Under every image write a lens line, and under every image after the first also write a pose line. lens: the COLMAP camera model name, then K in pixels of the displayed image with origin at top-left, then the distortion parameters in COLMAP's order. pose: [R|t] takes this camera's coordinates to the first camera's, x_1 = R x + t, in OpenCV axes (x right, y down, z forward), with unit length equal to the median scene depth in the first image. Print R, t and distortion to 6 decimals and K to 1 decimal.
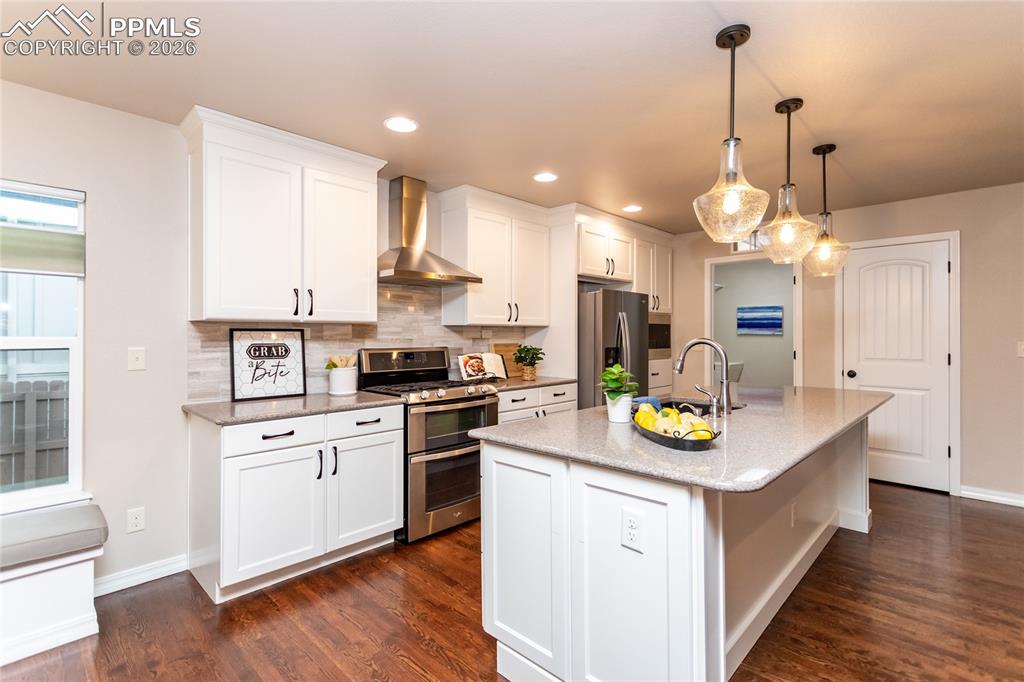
lens RADIAL K [[490.6, 0, 511.5], [0, 490.6, 332.7], [0, 0, 1]] dist [-0.001139, -0.000087]
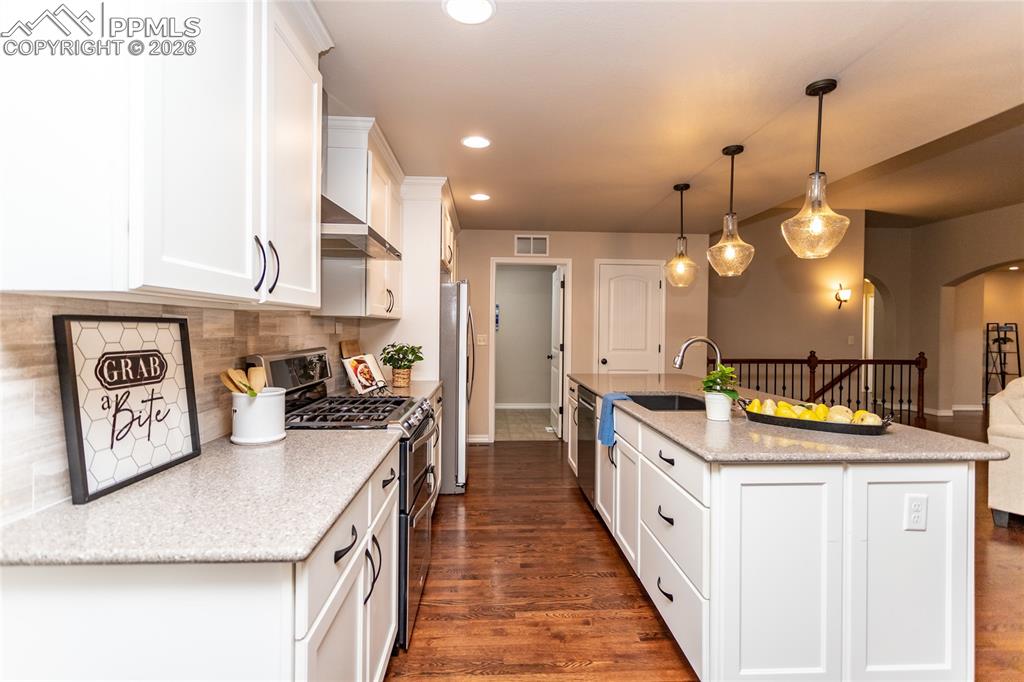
lens RADIAL K [[485.8, 0, 515.2], [0, 485.8, 330.7], [0, 0, 1]] dist [0.023817, 0.000016]
pose [[0.674687, 0.003401, 0.738096, -0.597360], [-0.012458, 0.999899, 0.006781, -0.002901], [-0.737999, -0.013770, 0.674661, 0.460901]]
